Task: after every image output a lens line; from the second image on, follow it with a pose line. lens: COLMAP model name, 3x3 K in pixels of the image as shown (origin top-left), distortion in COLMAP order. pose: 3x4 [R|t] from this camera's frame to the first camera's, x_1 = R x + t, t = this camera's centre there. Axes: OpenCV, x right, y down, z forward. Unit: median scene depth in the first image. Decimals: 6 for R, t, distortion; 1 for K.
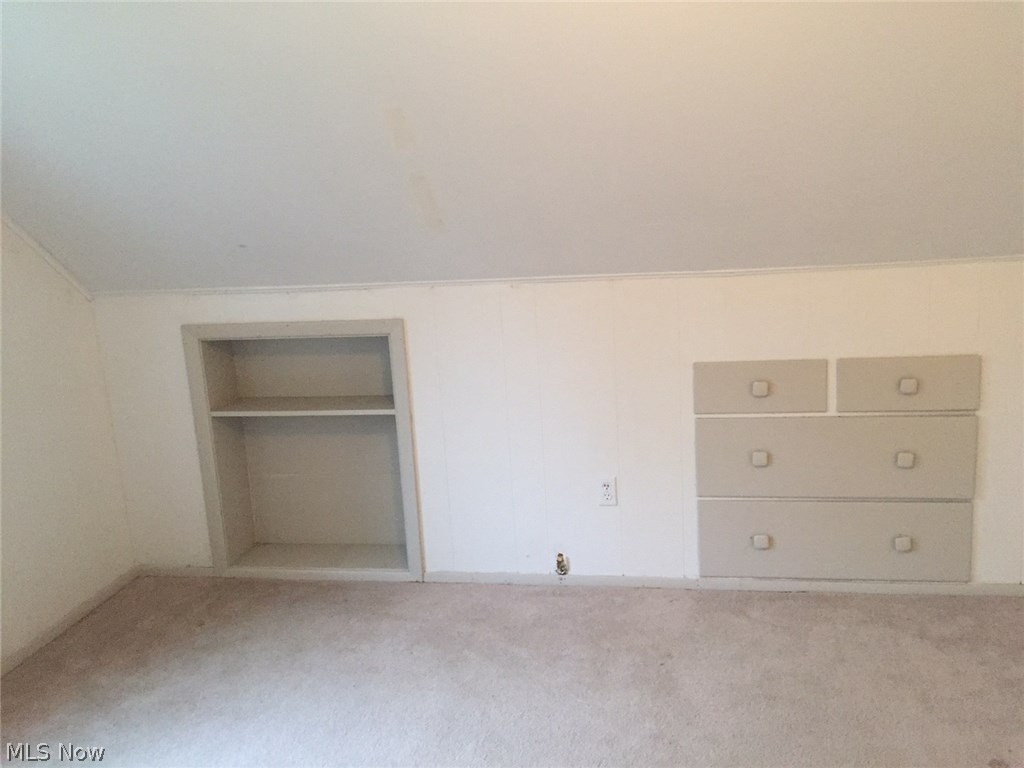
lens RADIAL K [[880.2, 0, 525.2], [0, 880.2, 382.6], [0, 0, 1]] dist [0.062597, -0.066900]
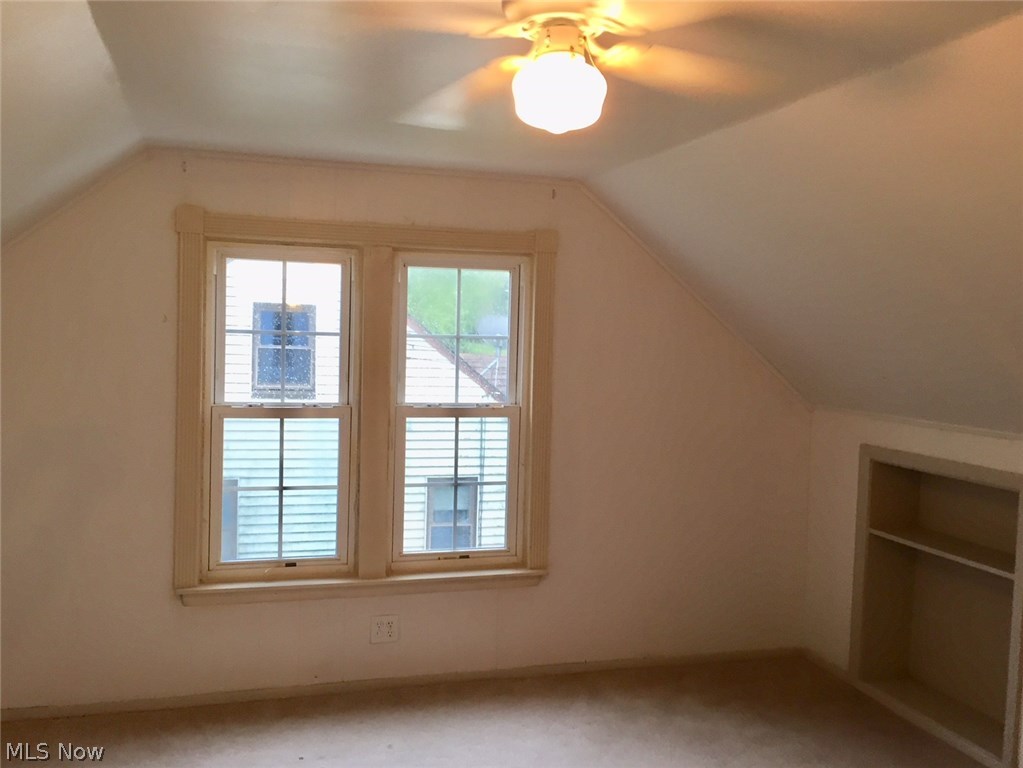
lens RADIAL K [[879.4, 0, 524.7], [0, 879.4, 382.6], [0, 0, 1]] dist [0.062597, -0.066900]
pose [[0.489464, 0.125207, -0.862988, 0.354201], [-0.265523, 0.964045, -0.010729, -0.015012], [0.830616, 0.234394, 0.505111, 0.070423]]
